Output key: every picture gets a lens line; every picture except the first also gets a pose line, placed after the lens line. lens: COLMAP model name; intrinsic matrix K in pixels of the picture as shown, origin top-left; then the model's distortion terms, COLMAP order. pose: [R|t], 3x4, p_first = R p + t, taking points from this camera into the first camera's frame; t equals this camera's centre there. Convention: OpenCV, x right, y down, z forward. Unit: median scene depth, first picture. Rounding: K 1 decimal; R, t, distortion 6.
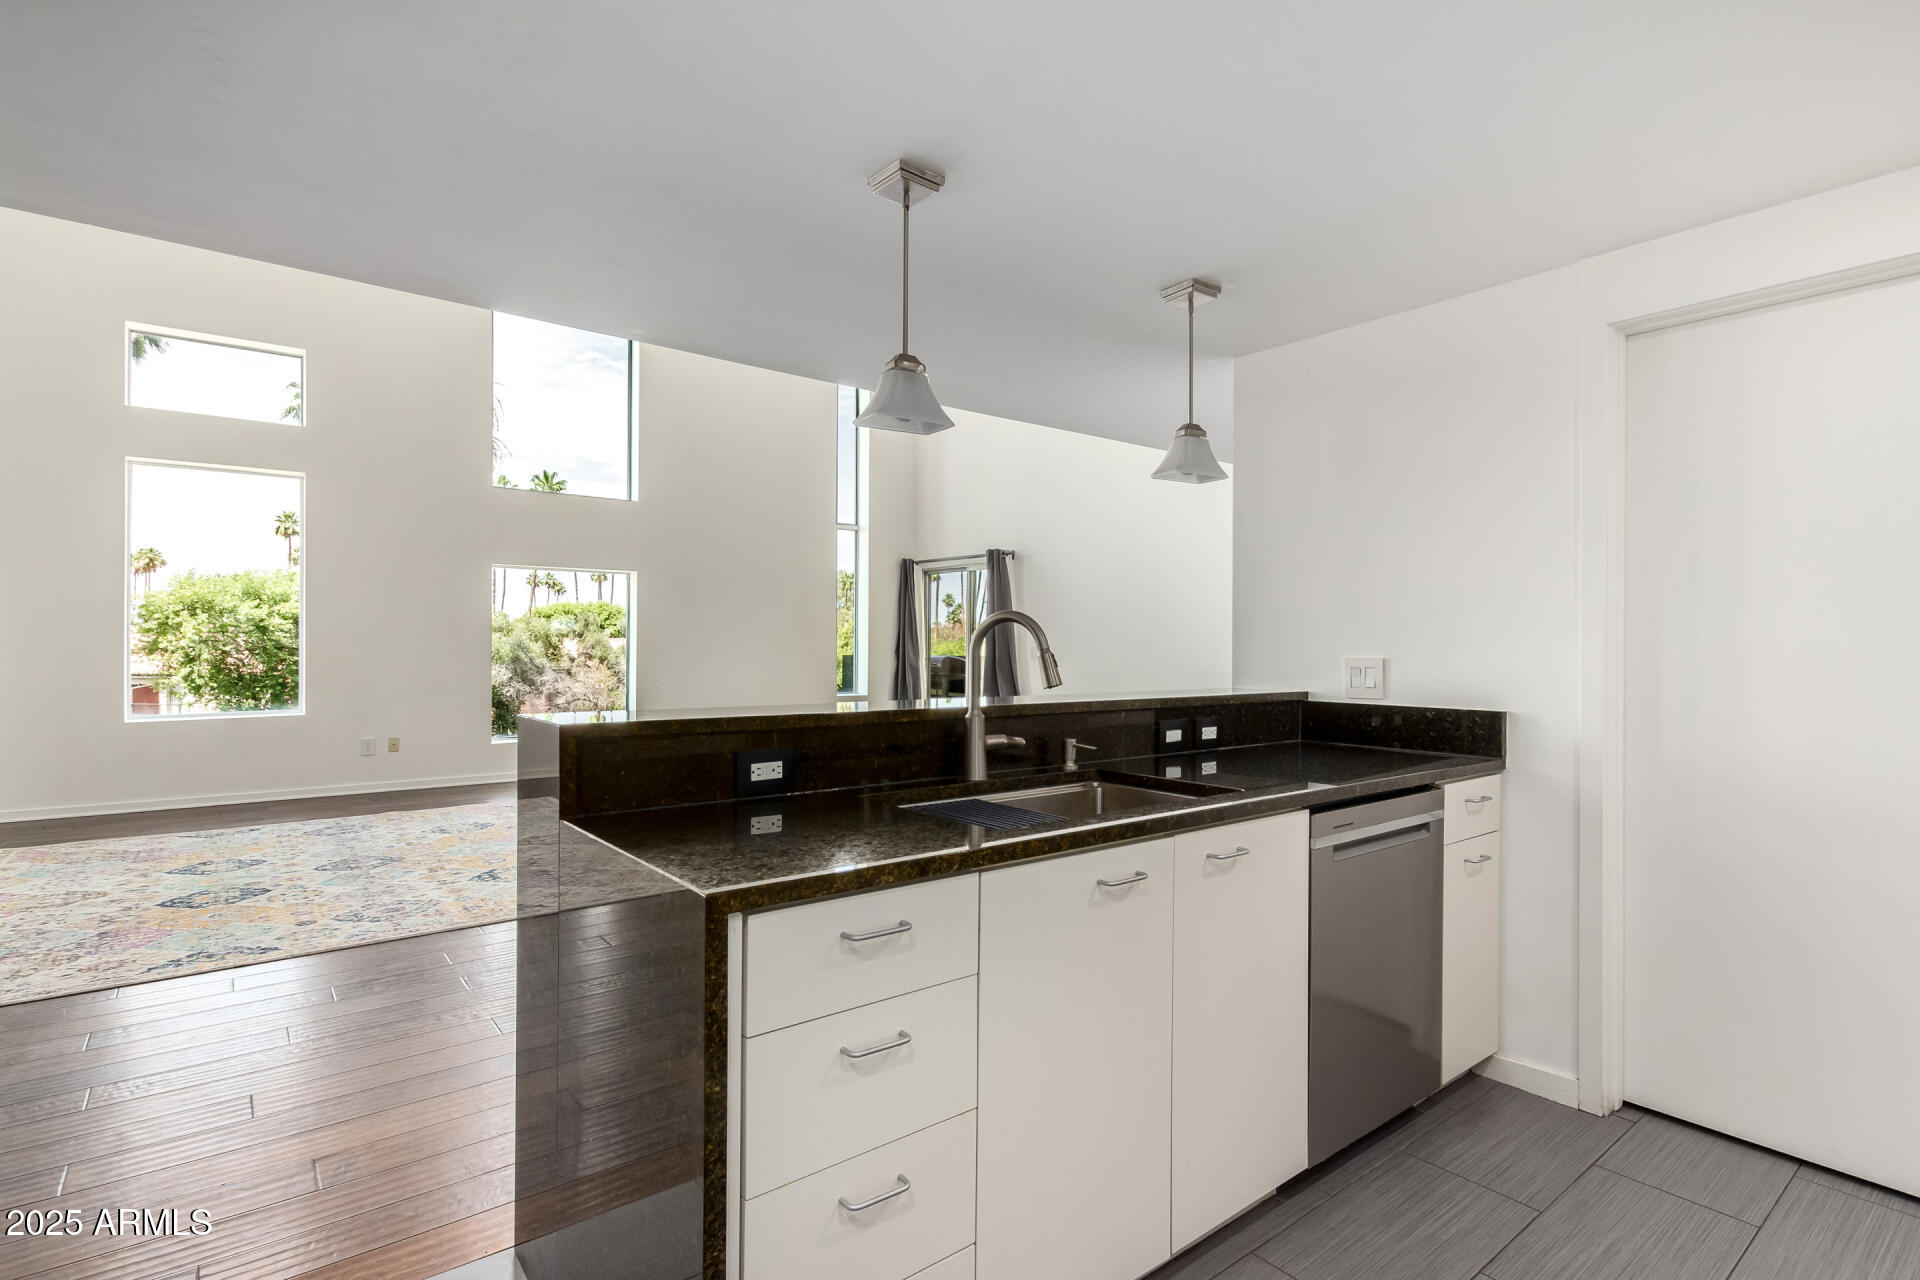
lens RADIAL K [[913.9, 0, 956.5], [0, 913.9, 637.2], [0, 0, 1]] dist [0.002904, -0.003727]
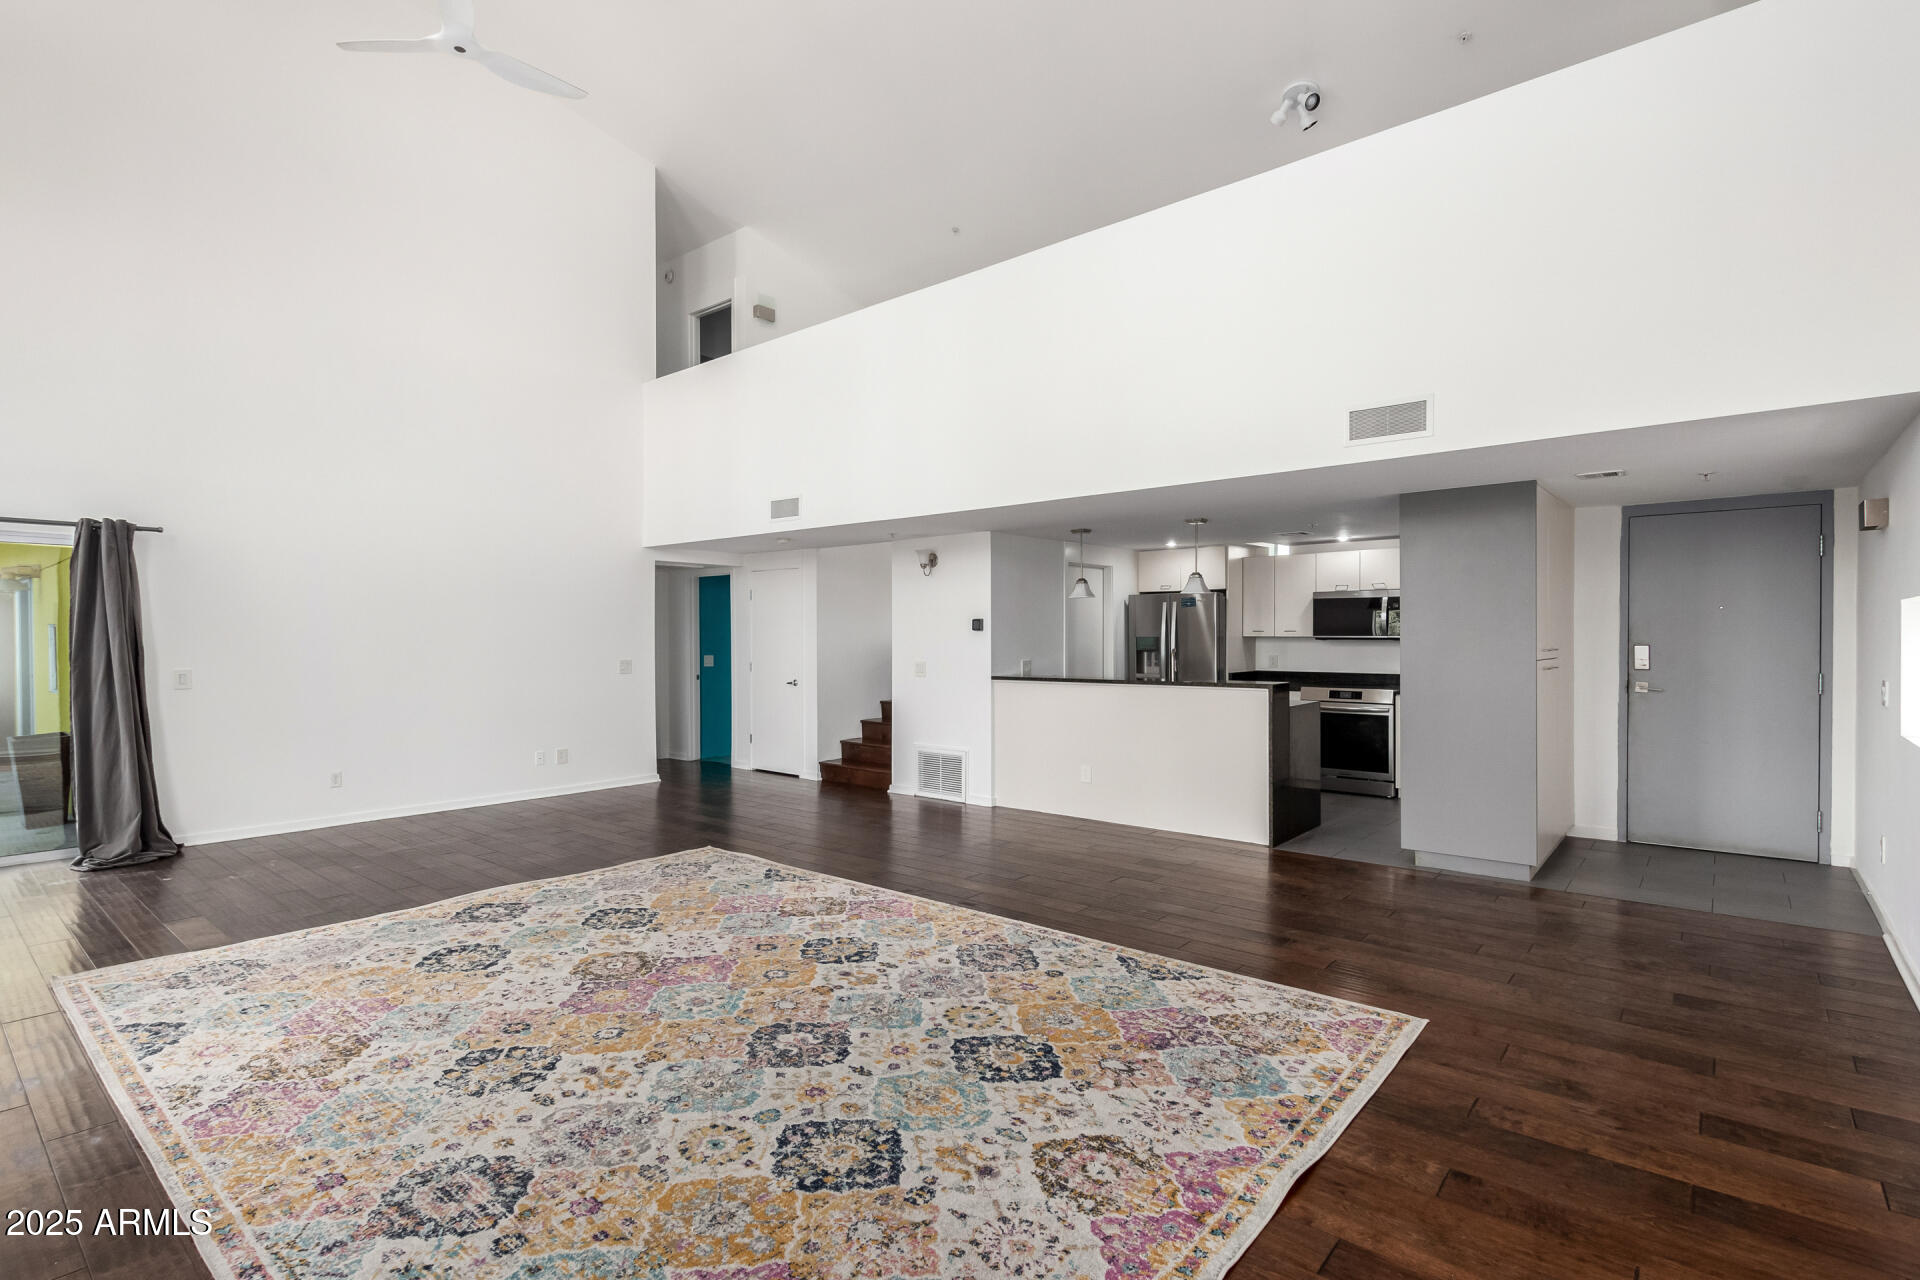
lens RADIAL K [[913.9, 0, 971.0], [0, 913.9, 641.6], [0, 0, 1]] dist [0.002904, -0.003727]
pose [[-0.209518, -0.011590, 0.977736, -0.649059], [-0.001690, 0.999933, 0.011491, -0.019818], [-0.977803, 0.000755, -0.209523, 0.511416]]
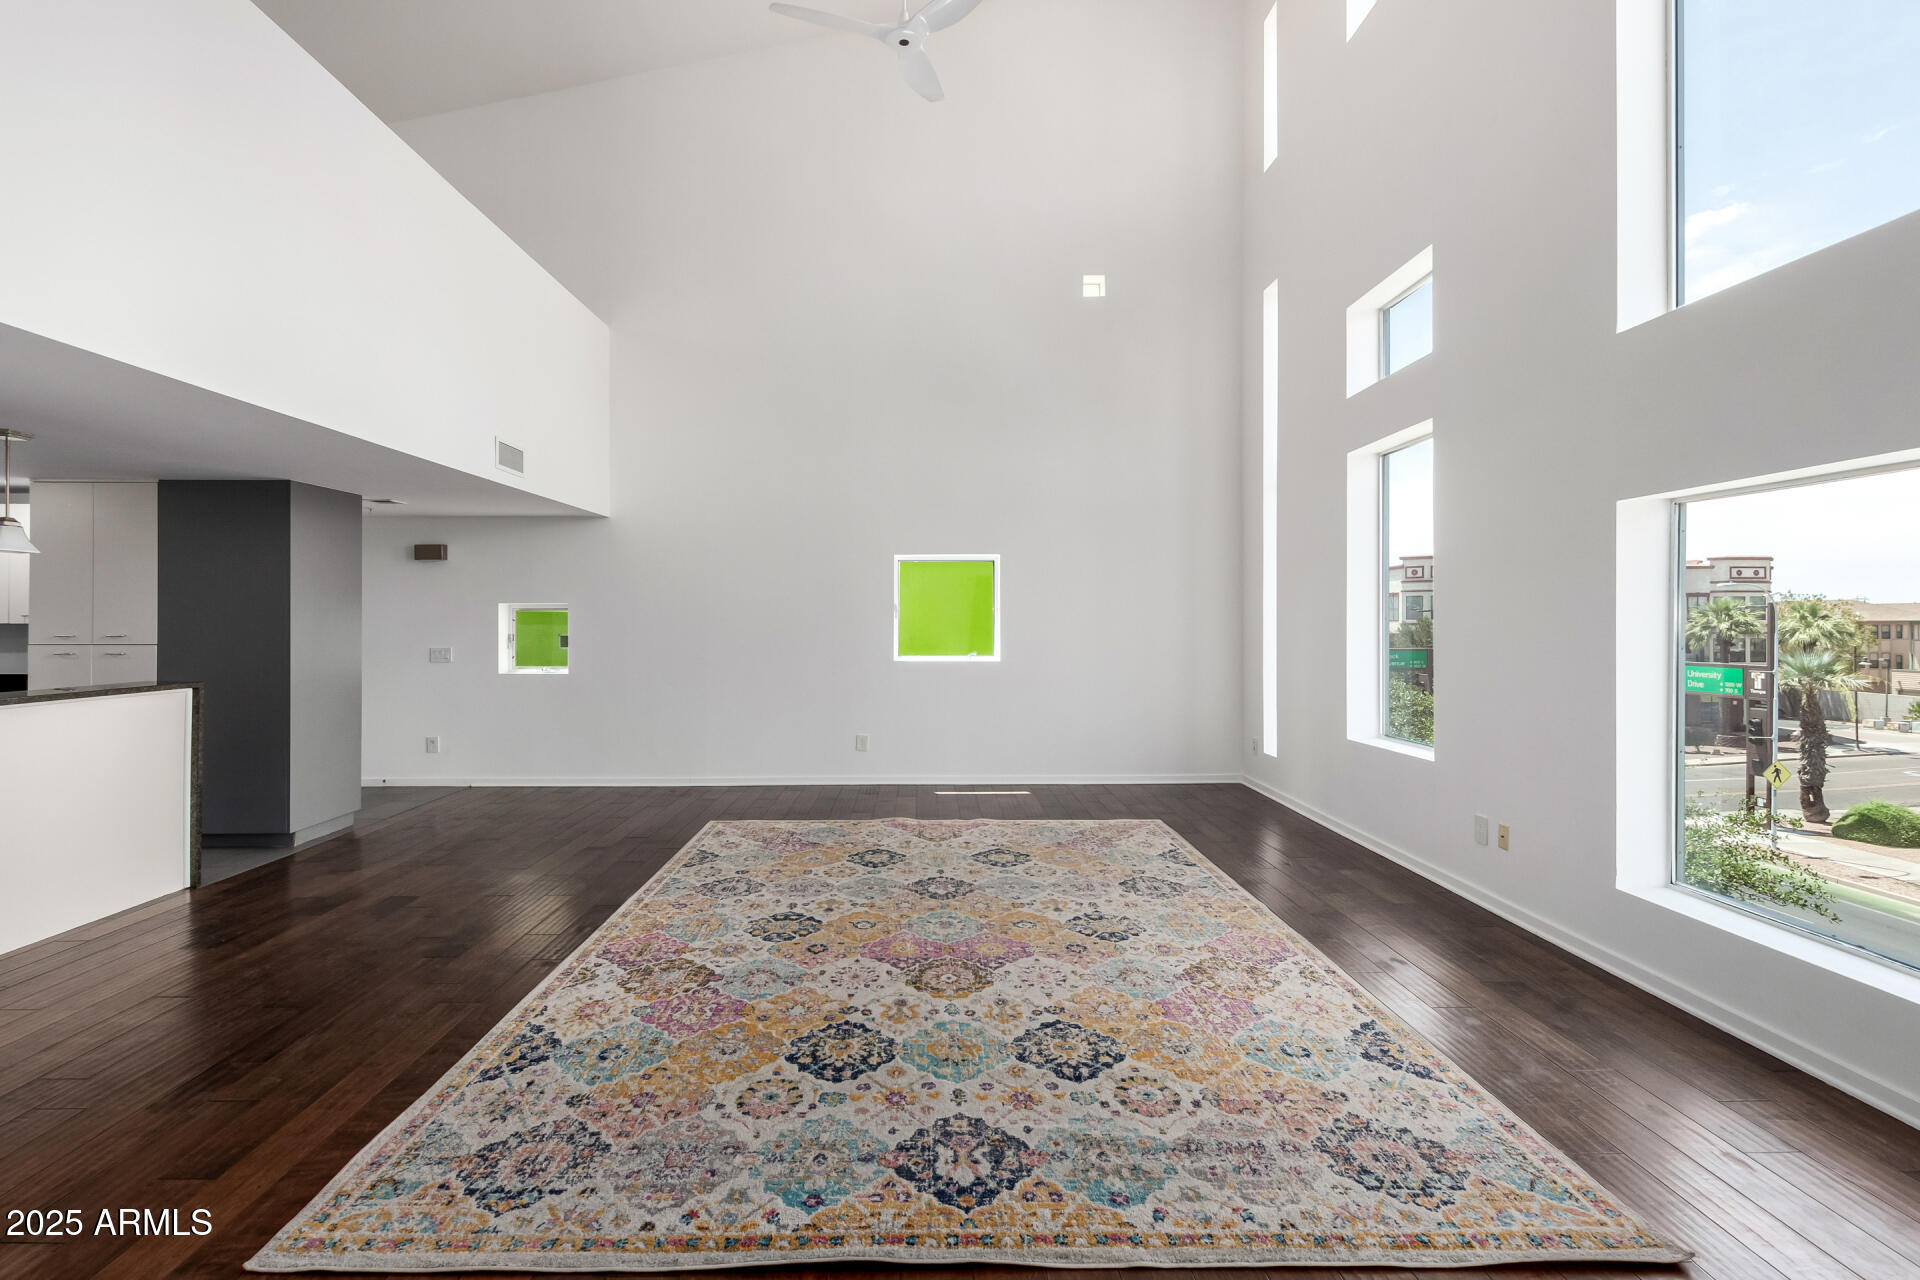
lens RADIAL K [[913.9, 0, 948.8], [0, 913.9, 627.7], [0, 0, 1]] dist [0.002904, -0.003727]
pose [[-0.599760, -0.001253, -0.800179, 0.057111], [-0.001236, 0.999999, -0.000639, -0.012255], [0.800179, 0.000606, -0.599761, 0.795172]]
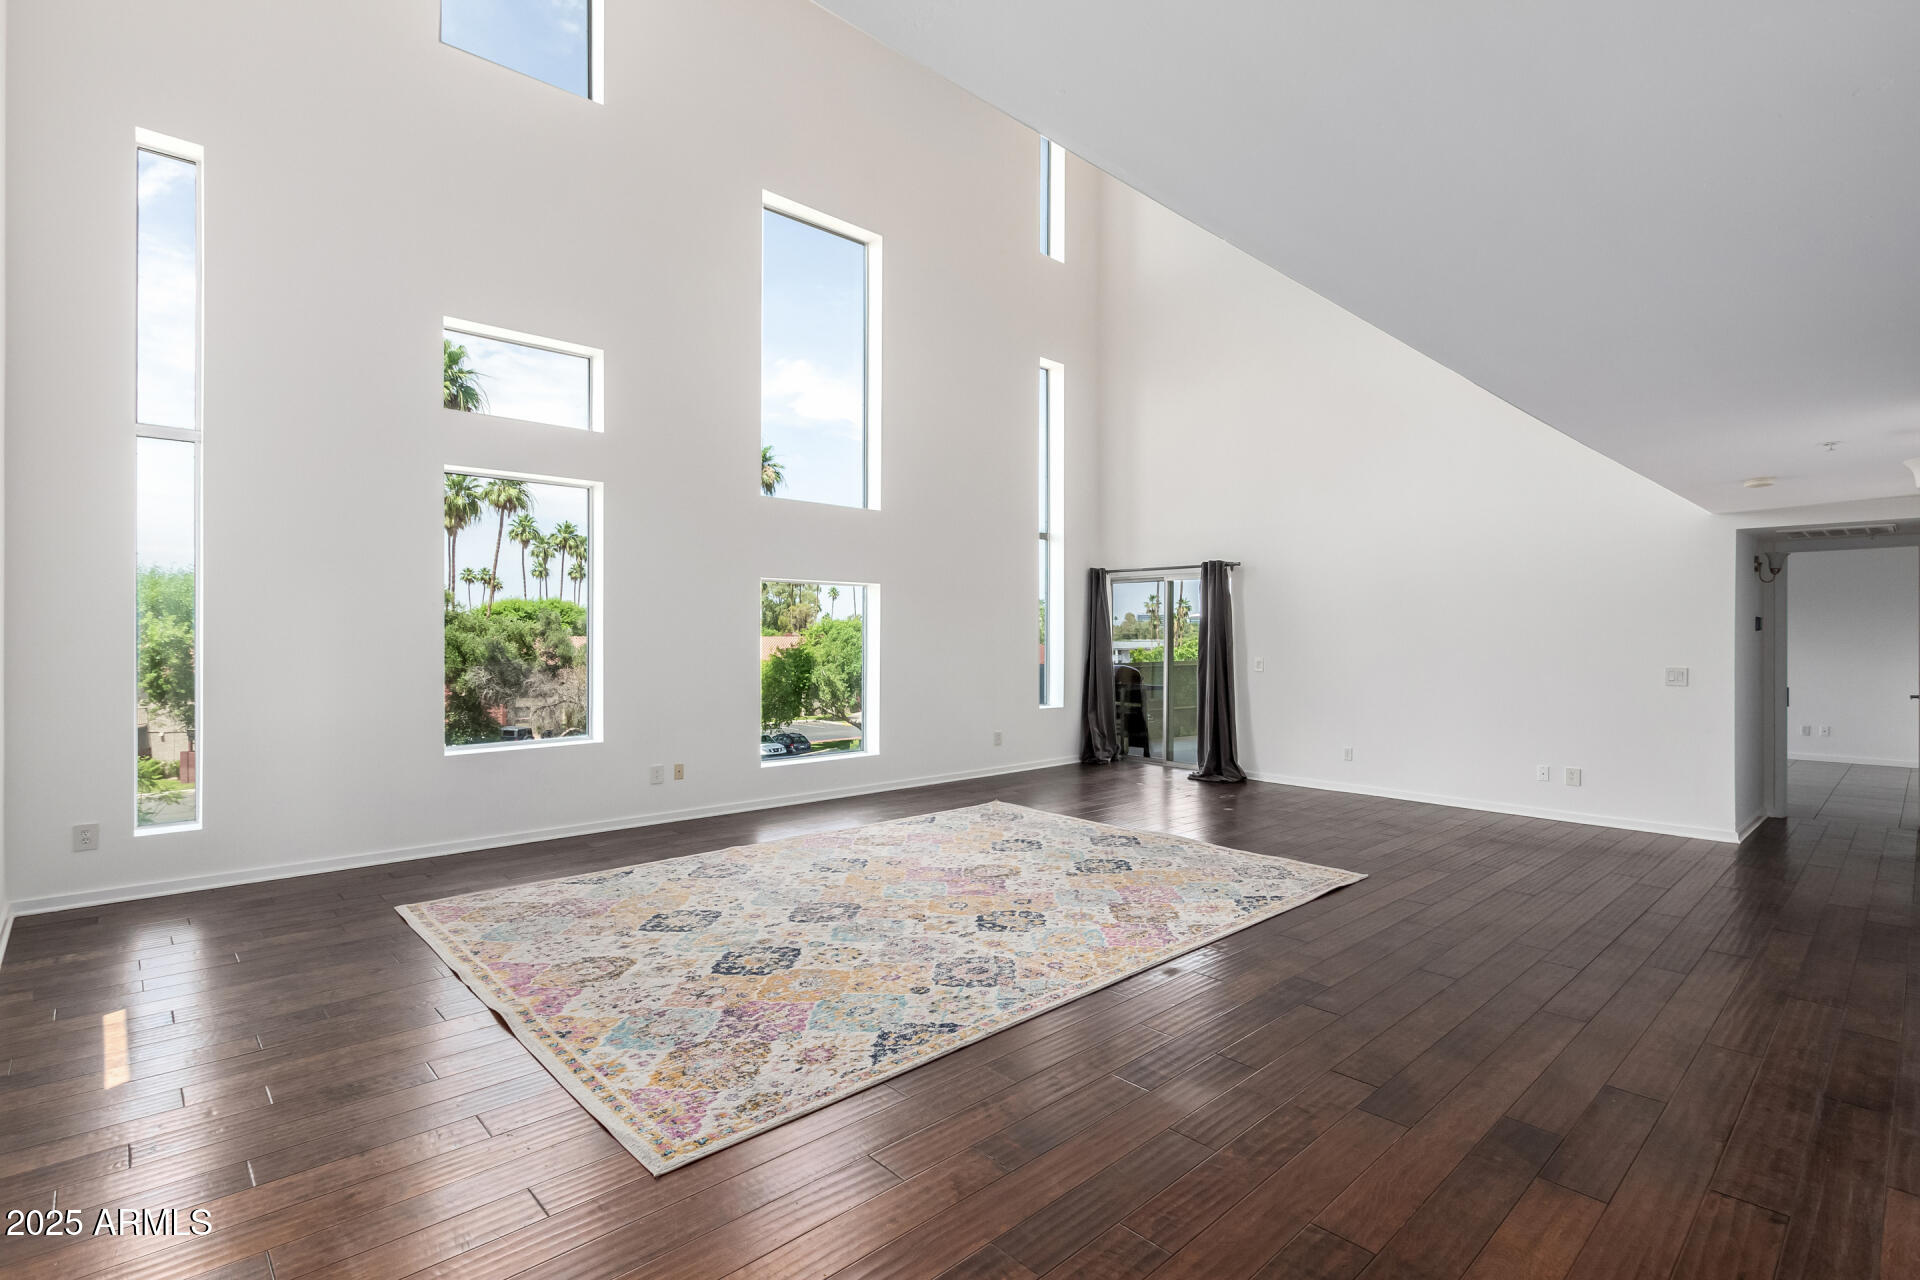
lens RADIAL K [[913.9, 0, 946.1], [0, 913.9, 640.0], [0, 0, 1]] dist [0.002904, -0.003727]
pose [[0.997431, -0.003123, 0.071568, -0.297692], [0.002470, 0.999955, 0.009213, -0.019162], [-0.071594, -0.009013, 0.997393, 0.033436]]
